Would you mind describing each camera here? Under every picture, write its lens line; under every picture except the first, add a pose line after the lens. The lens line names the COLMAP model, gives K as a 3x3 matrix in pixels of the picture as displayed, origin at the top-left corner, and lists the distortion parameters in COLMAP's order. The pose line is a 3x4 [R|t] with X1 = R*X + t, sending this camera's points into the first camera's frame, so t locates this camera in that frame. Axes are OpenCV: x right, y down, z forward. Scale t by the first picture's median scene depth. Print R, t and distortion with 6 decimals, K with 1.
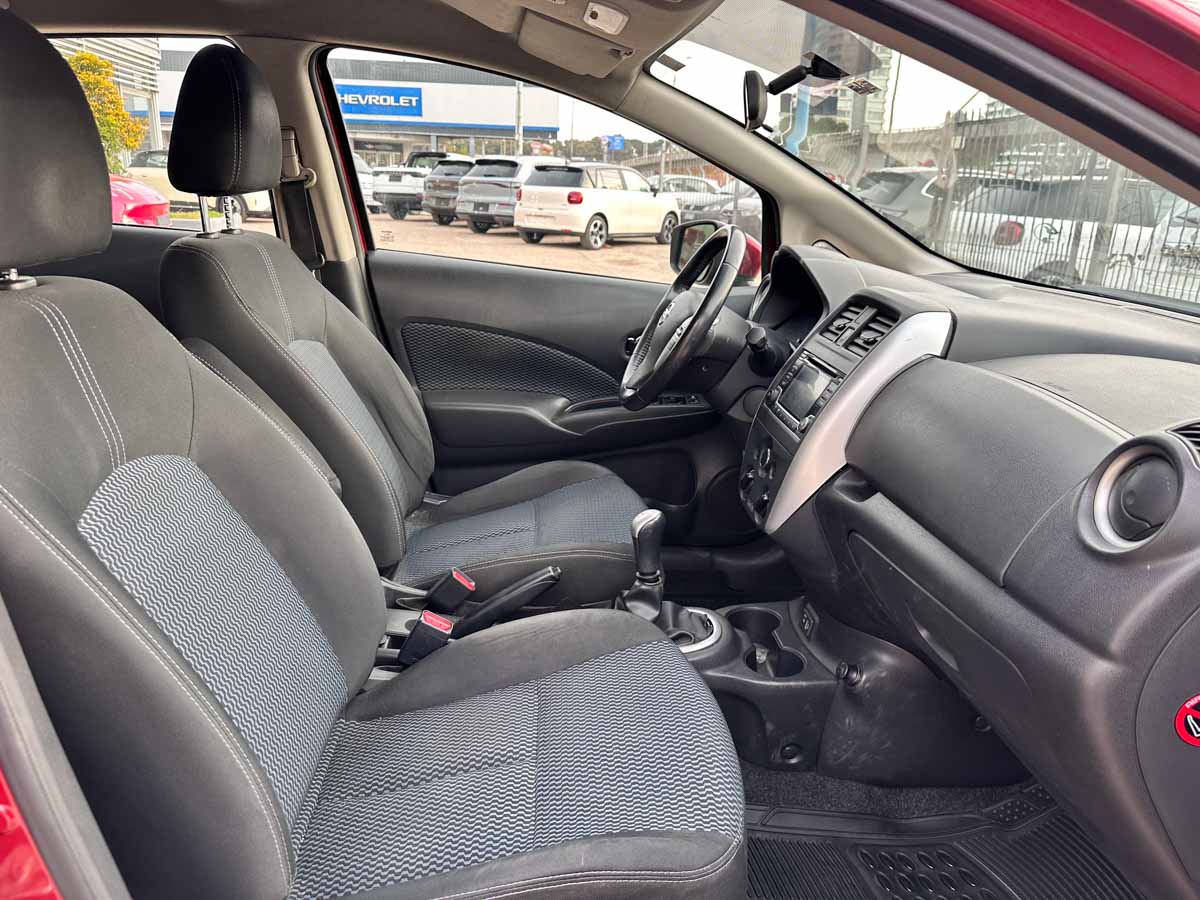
lens RADIAL K [[843.4, 0, 594.3], [0, 843.4, 448.5], [0, 0, 1]] dist [0.069294, -0.101682]
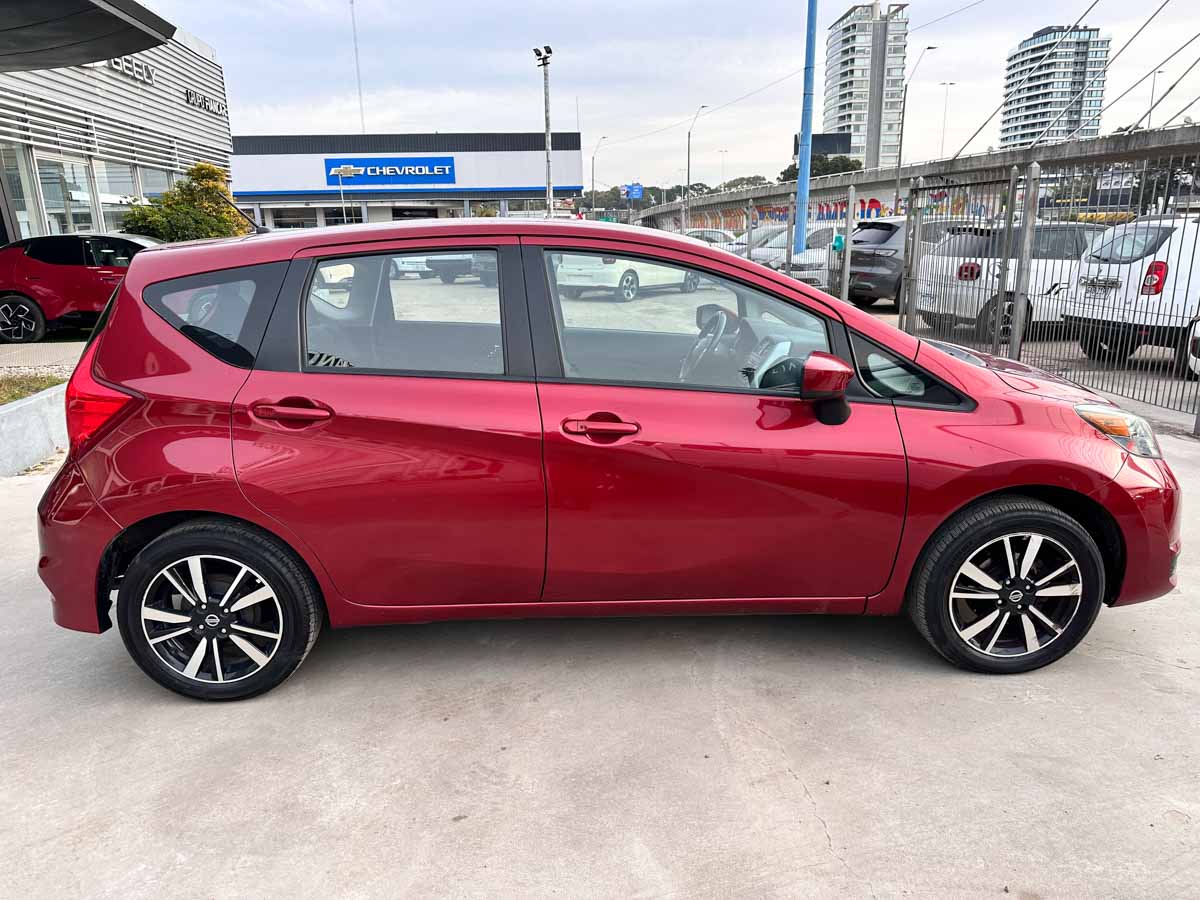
lens RADIAL K [[831.1, 0, 601.2], [0, 831.1, 456.6], [0, 0, 1]] dist [0.072723, -0.079183]
pose [[0.998449, -0.047219, -0.029500, -0.143707], [0.045984, 0.998091, -0.041227, 0.262386], [0.031391, 0.039807, 0.998714, -1.523191]]
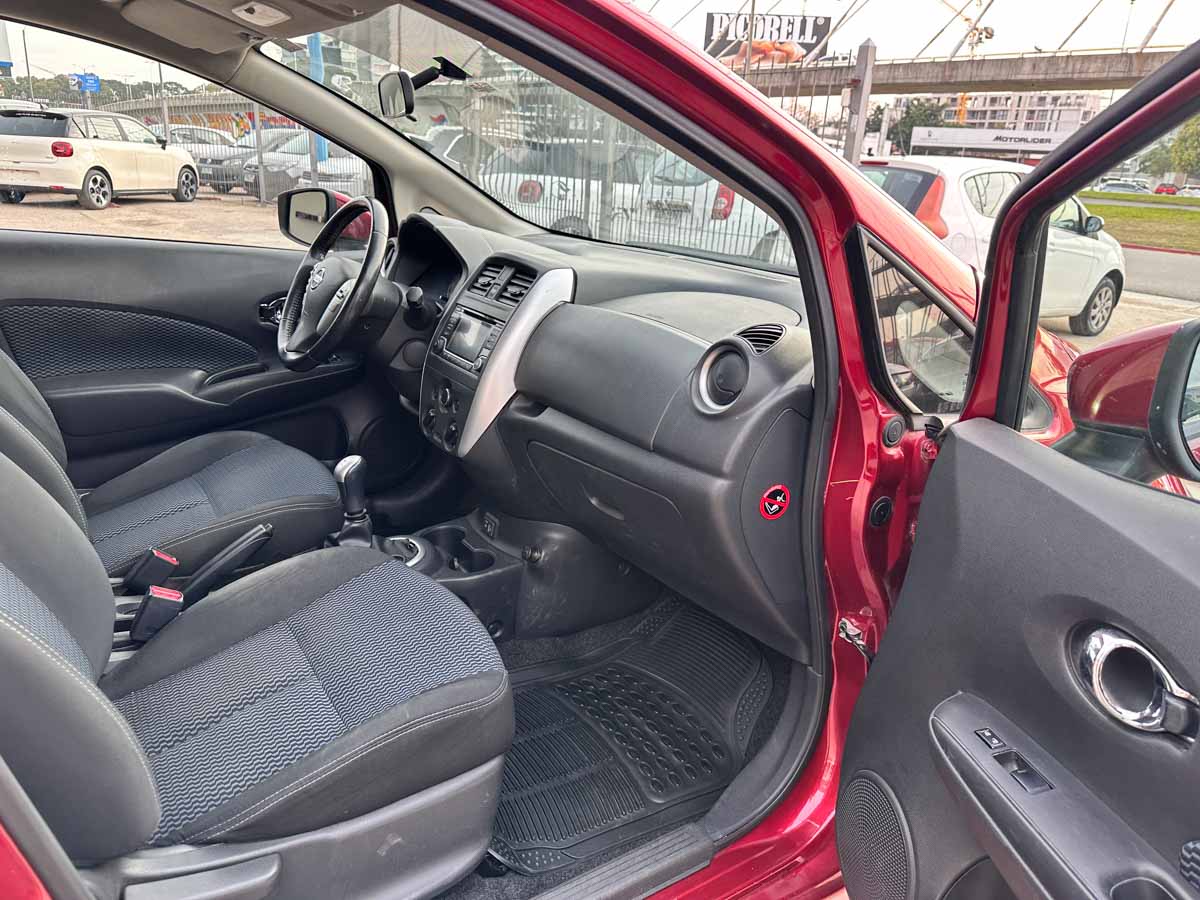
lens RADIAL K [[831.1, 0, 601.2], [0, 831.1, 456.6], [0, 0, 1]] dist [0.072723, -0.079183]
pose [[0.861207, -0.163854, 0.481118, -0.171437], [0.134090, 0.986319, 0.095888, 0.010075], [-0.490248, -0.018066, 0.871396, -0.133155]]
